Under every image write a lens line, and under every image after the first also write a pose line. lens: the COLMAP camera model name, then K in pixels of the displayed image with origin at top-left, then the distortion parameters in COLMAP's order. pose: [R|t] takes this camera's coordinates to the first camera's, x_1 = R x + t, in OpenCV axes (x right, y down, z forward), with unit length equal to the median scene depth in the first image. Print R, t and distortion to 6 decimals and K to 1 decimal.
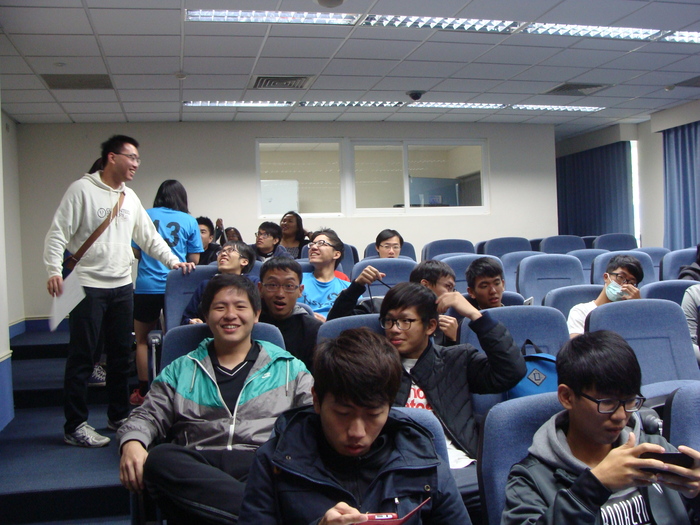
lens RADIAL K [[773.3, 0, 349.7], [0, 773.3, 264.2], [0, 0, 1]] dist [-0.119740, 0.000000]
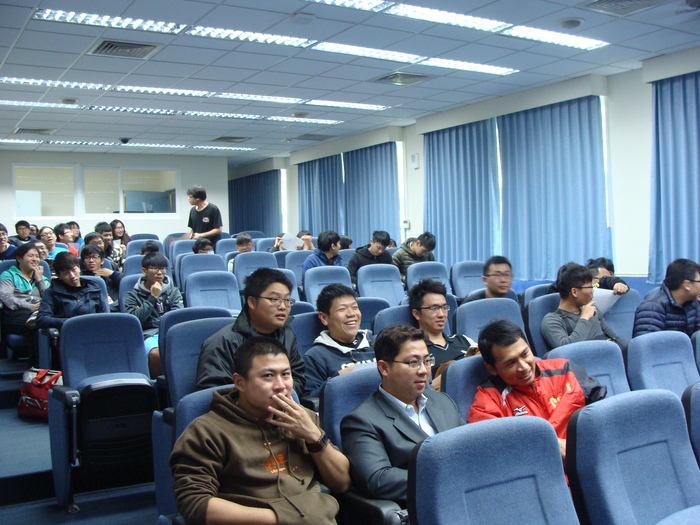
lens RADIAL K [[773.3, 0, 350.8], [0, 773.3, 258.8], [0, 0, 1]] dist [-0.119740, 0.000000]
pose [[0.944526, -0.002652, 0.328425, 0.009886], [0.007595, 0.999876, -0.013769, 0.038029], [-0.328348, 0.015500, 0.944430, -0.535912]]
